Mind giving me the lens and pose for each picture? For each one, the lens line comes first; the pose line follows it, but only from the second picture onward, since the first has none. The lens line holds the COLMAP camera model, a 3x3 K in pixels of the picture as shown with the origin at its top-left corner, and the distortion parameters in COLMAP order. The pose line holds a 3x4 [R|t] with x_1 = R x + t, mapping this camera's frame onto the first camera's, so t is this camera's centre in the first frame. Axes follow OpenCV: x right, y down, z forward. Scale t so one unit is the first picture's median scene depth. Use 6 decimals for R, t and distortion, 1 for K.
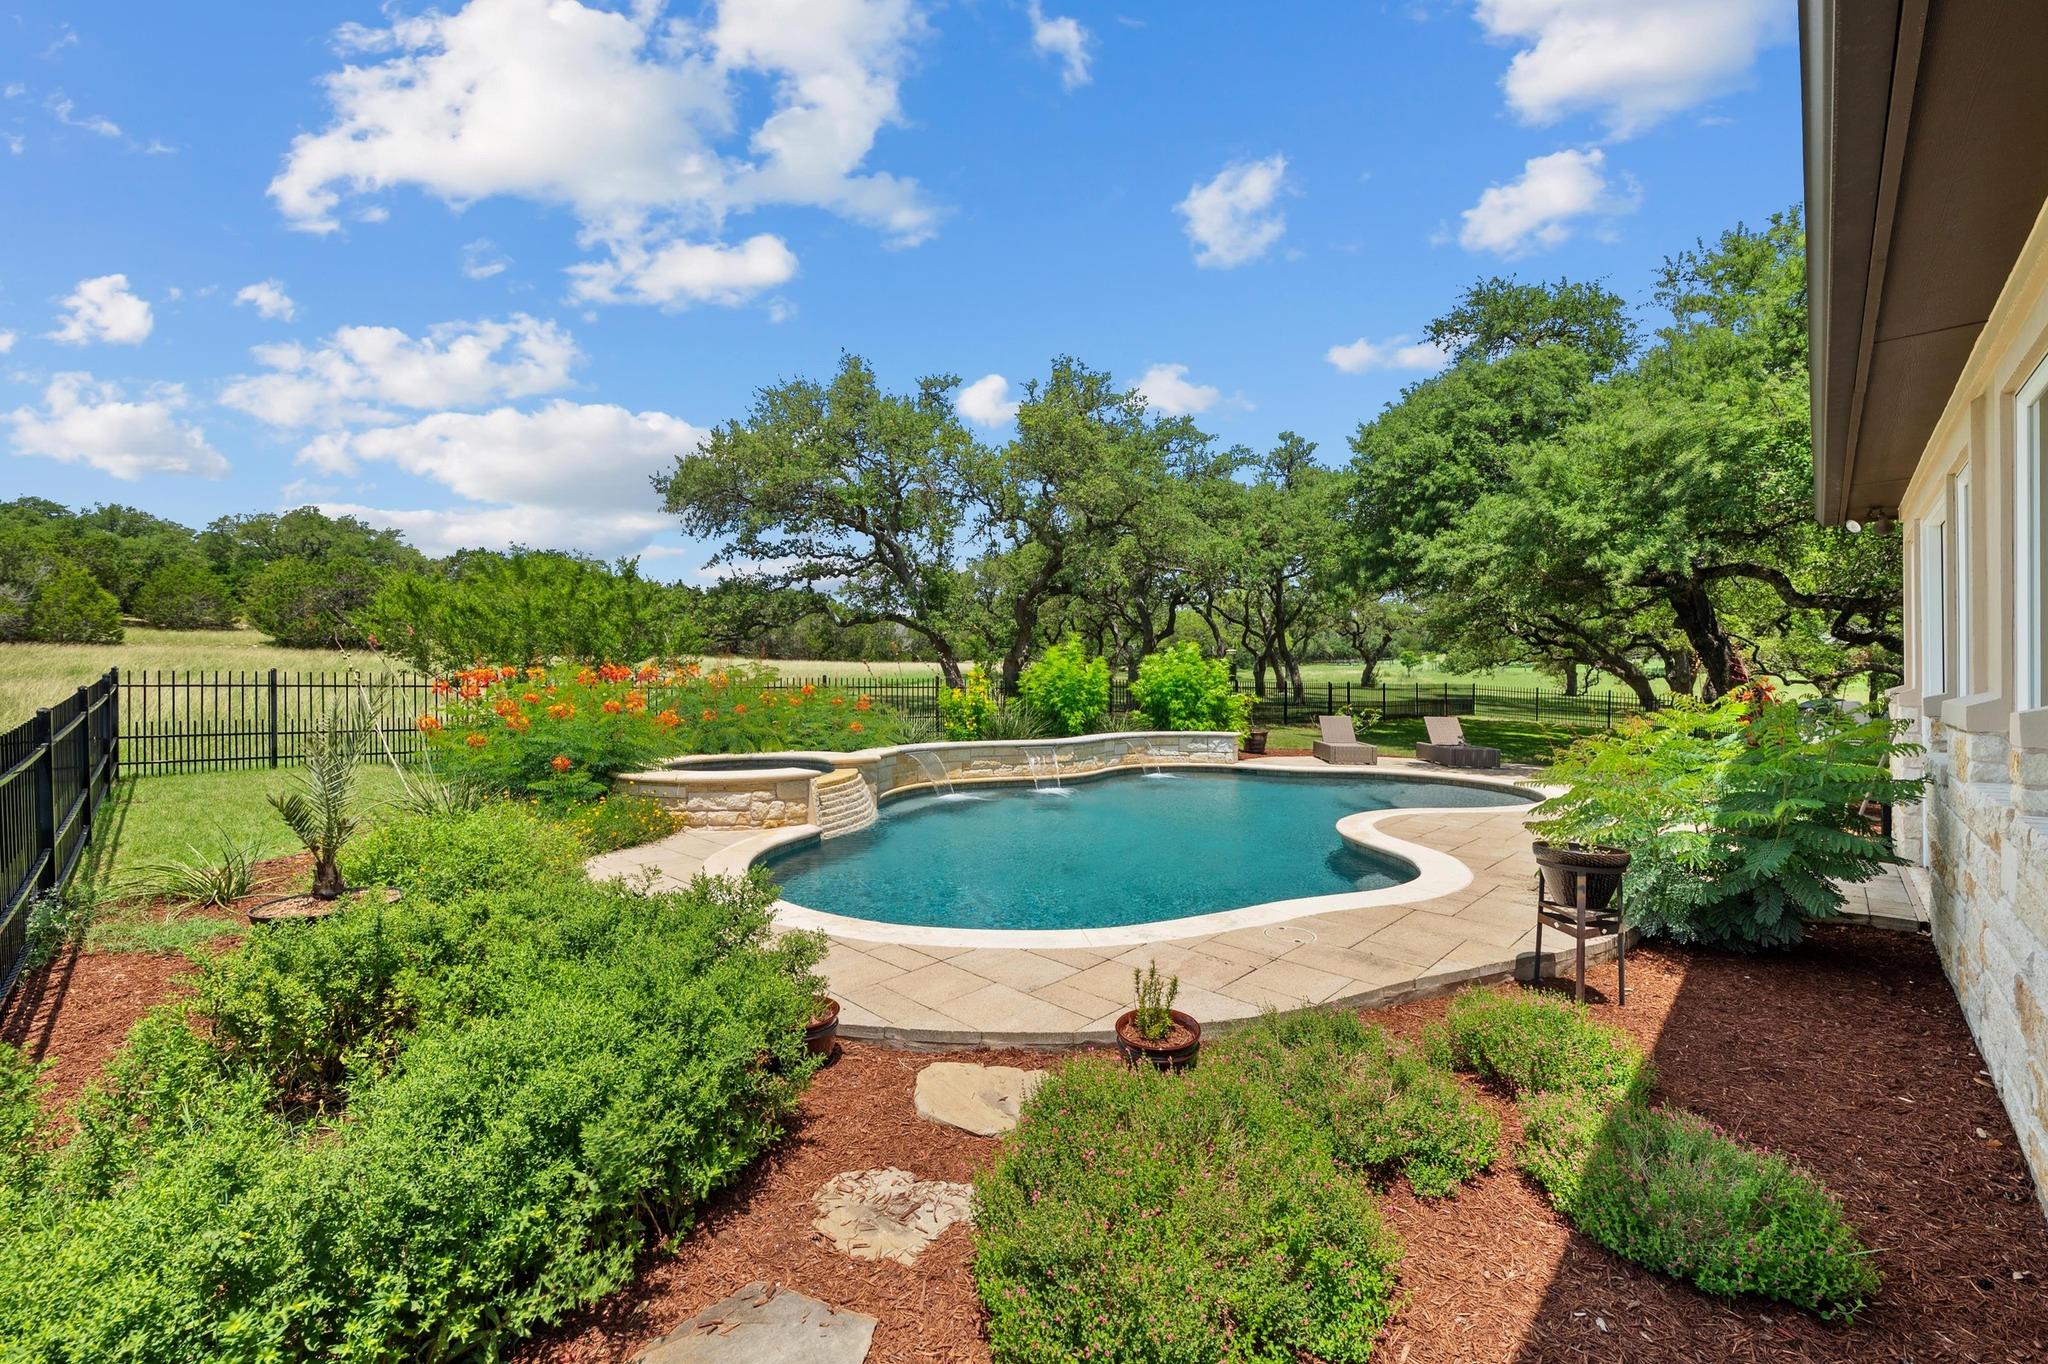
lens RADIAL K [[819.6, 0, 1024.0], [0, 819.6, 682.0], [0, 0, 1]] dist [-0.003583, -0.000283]
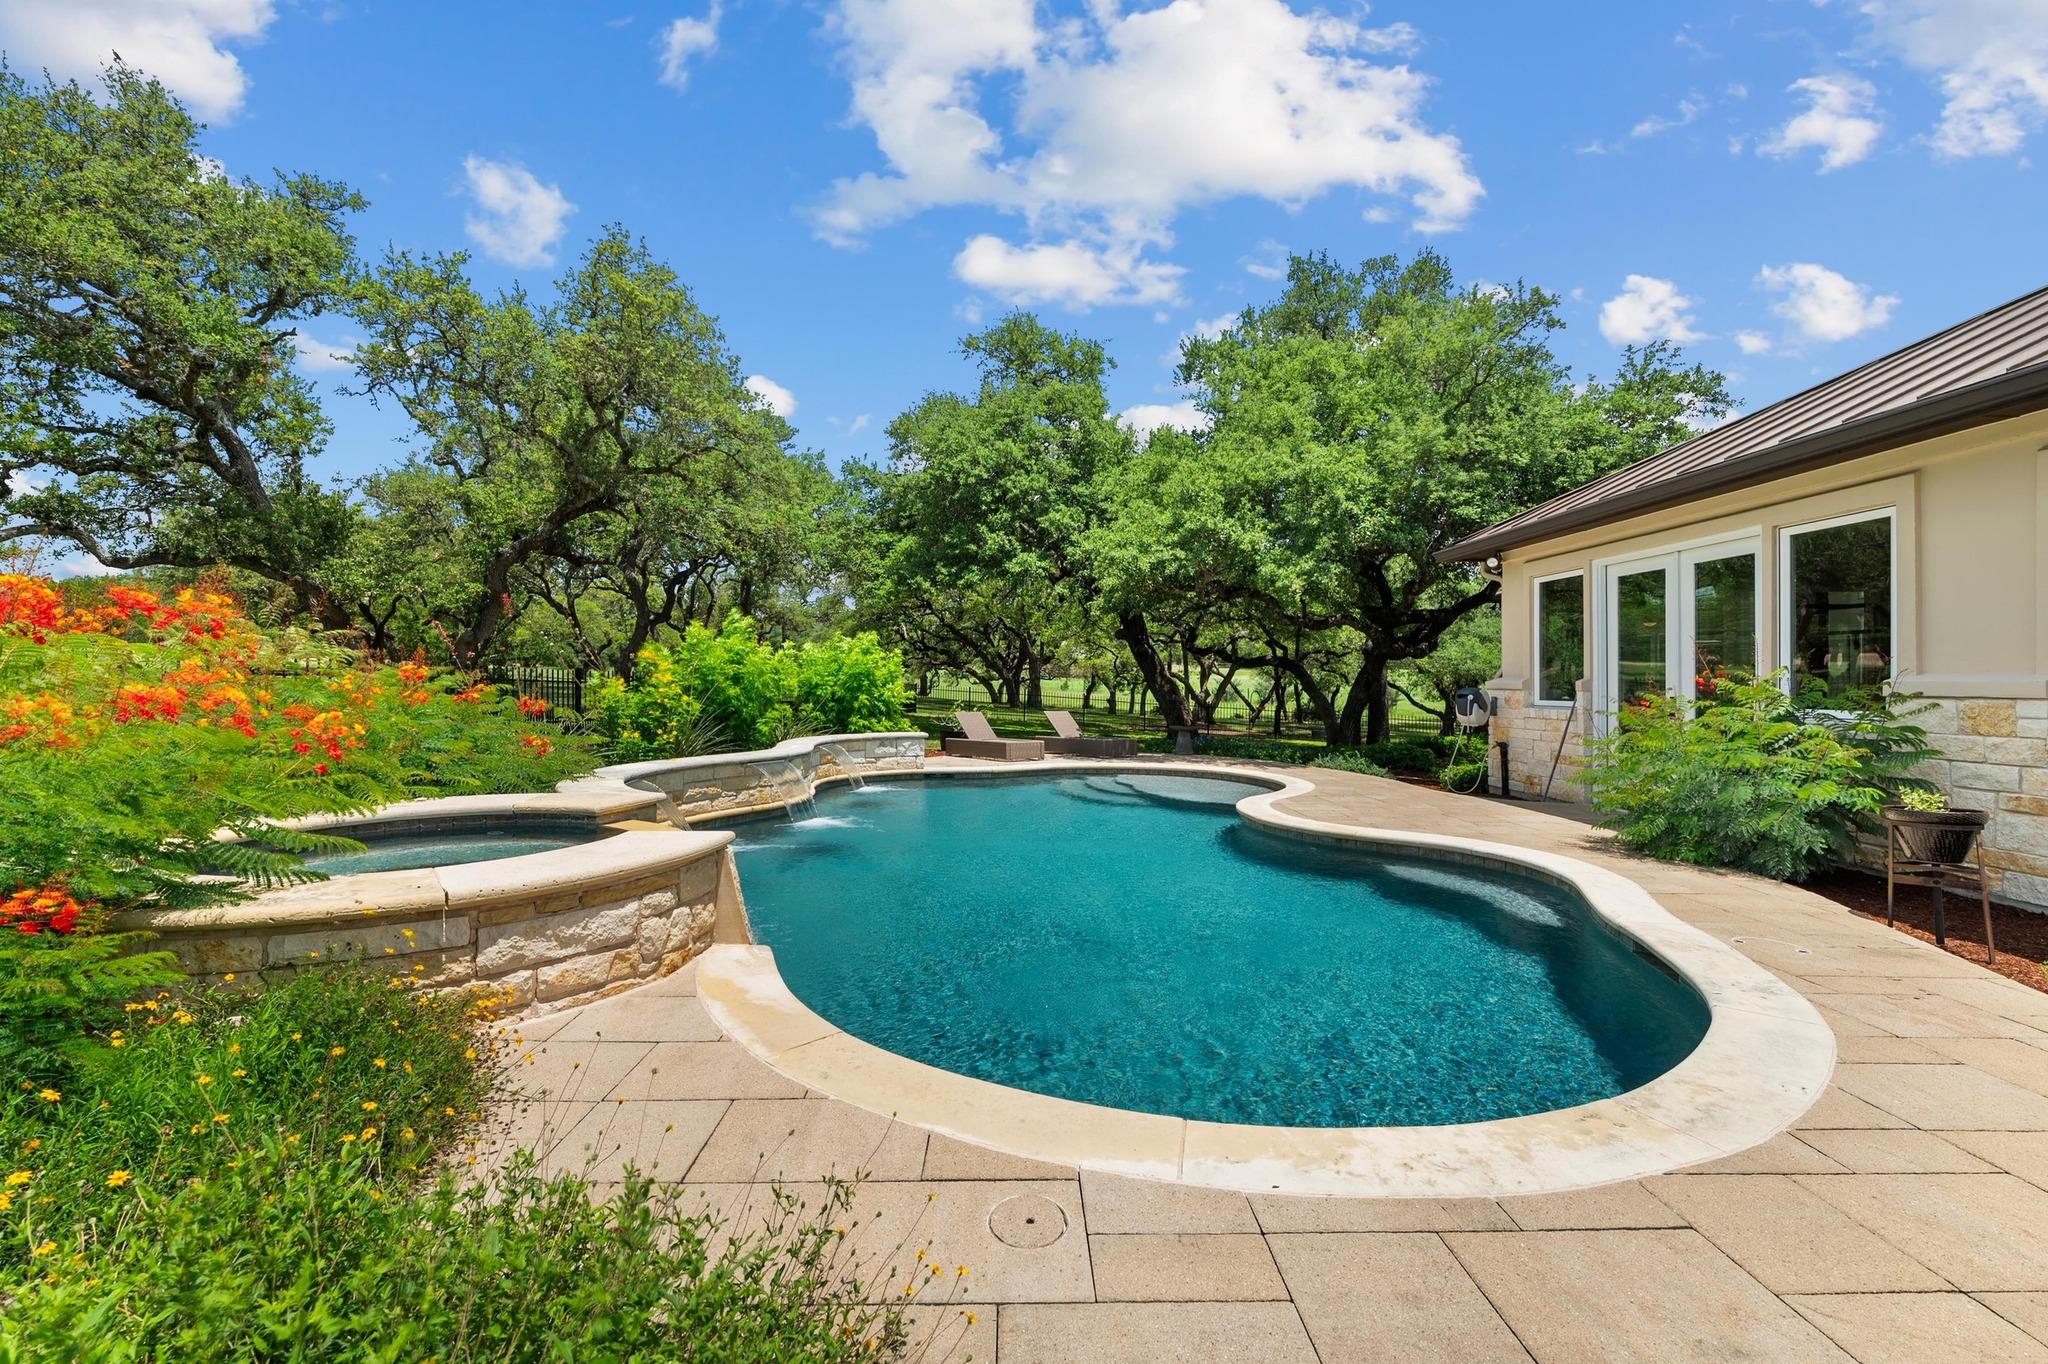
lens RADIAL K [[819.6, 0, 1024.0], [0, 819.6, 682.0], [0, 0, 1]] dist [-0.003583, -0.000283]
pose [[0.706403, 0.008516, 0.707759, -0.279233], [-0.006466, 0.999964, -0.005579, 0.012186], [-0.707781, -0.000636, 0.706432, 0.310865]]
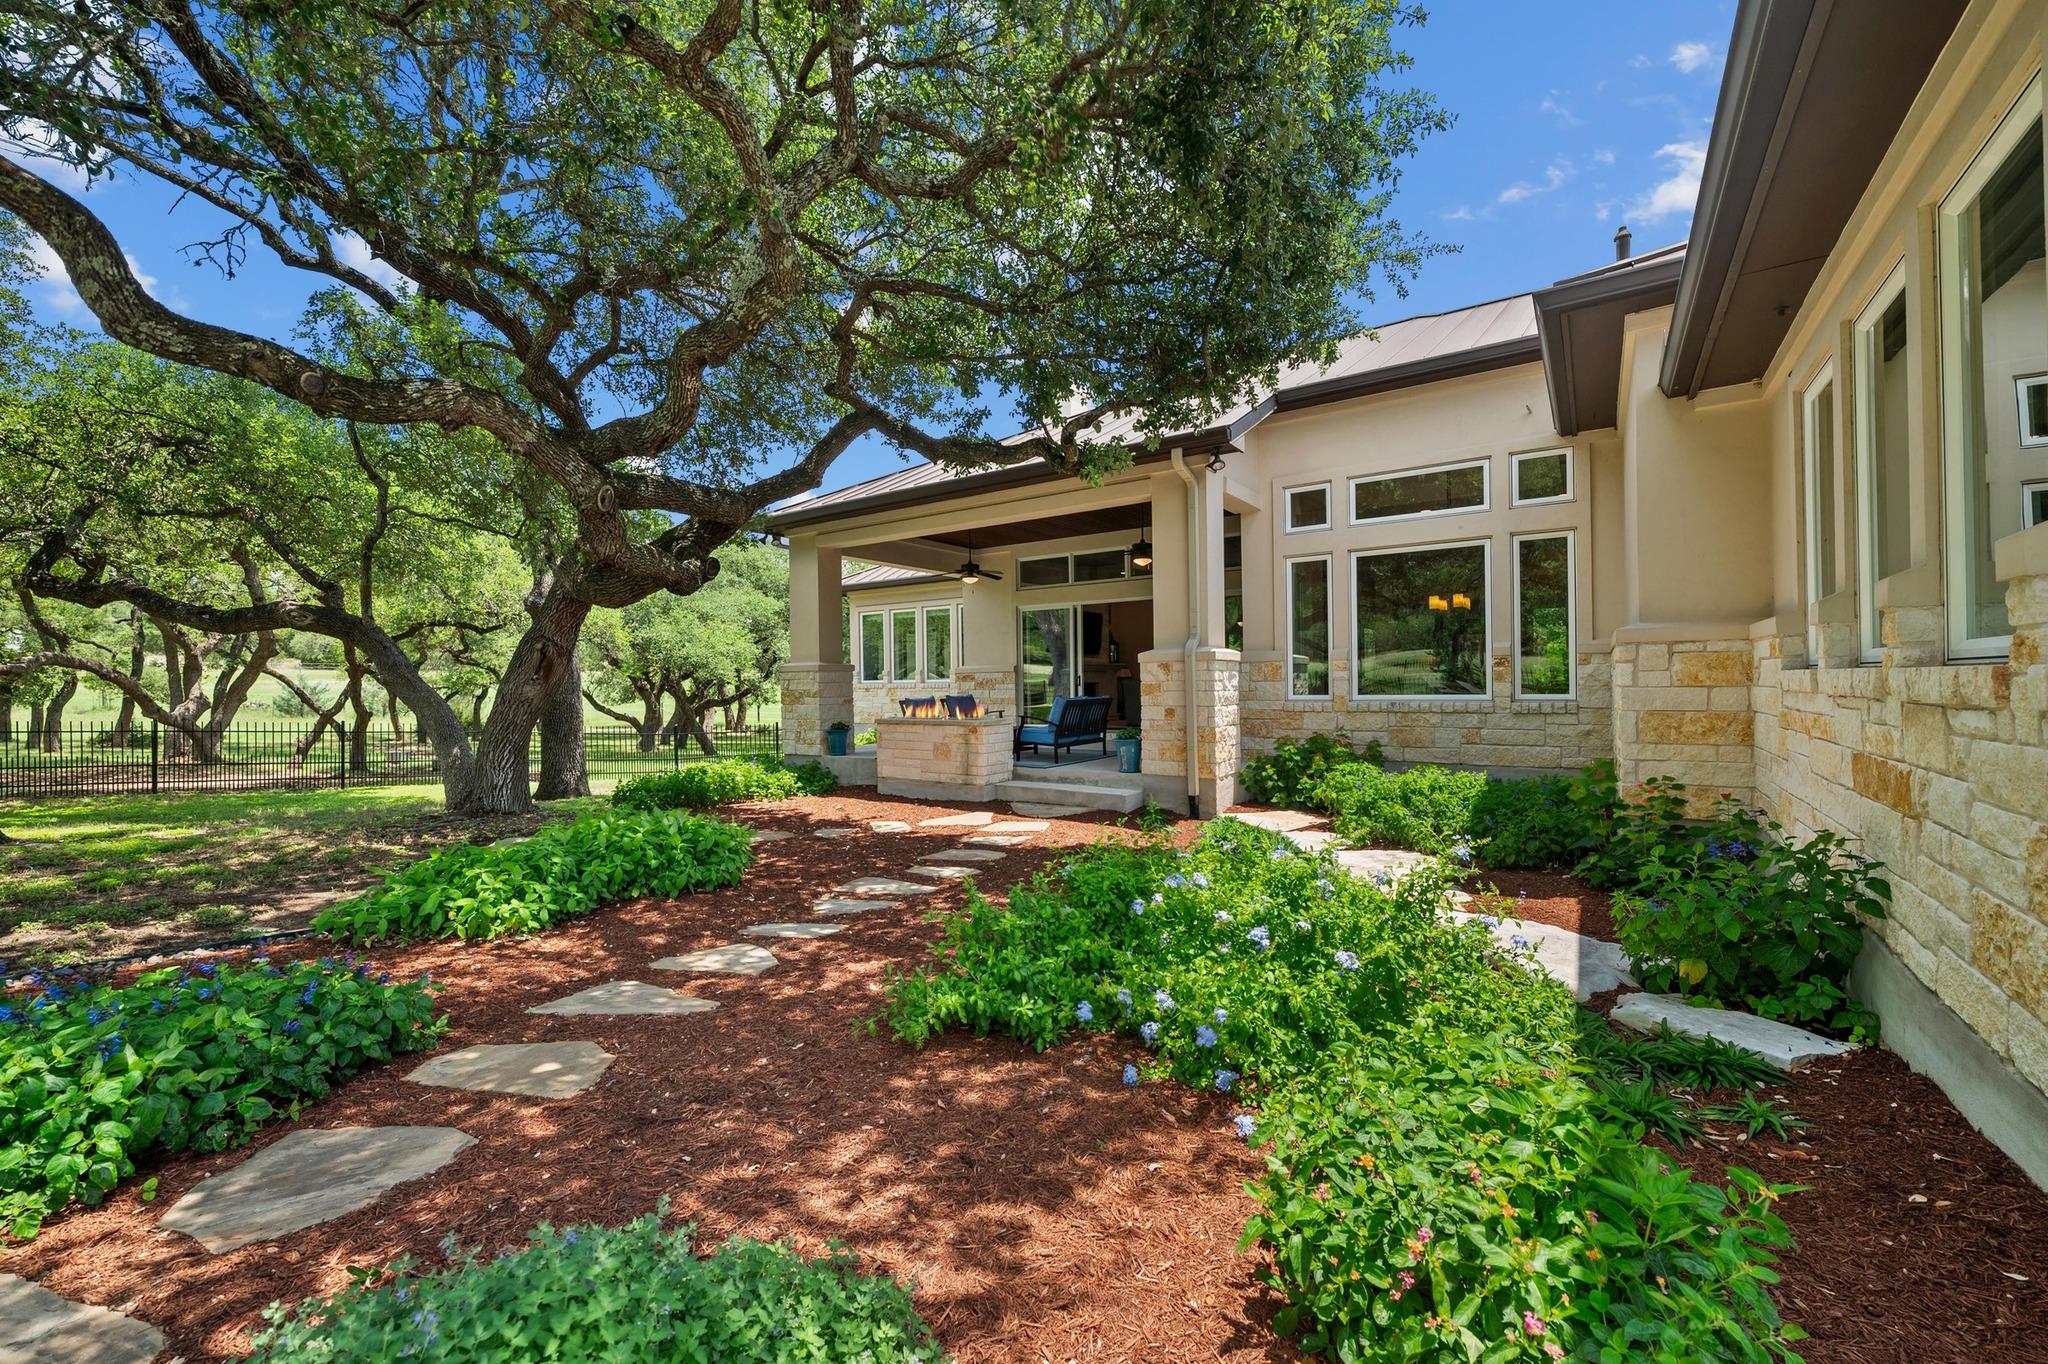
lens RADIAL K [[819.6, 0, 1024.0], [0, 819.6, 682.0], [0, 0, 1]] dist [-0.003583, -0.000283]
pose [[-0.157882, 0.011041, 0.987396, 0.553371], [0.014602, 0.999854, -0.008846, 0.031497], [-0.987350, 0.013021, -0.158020, 0.663188]]
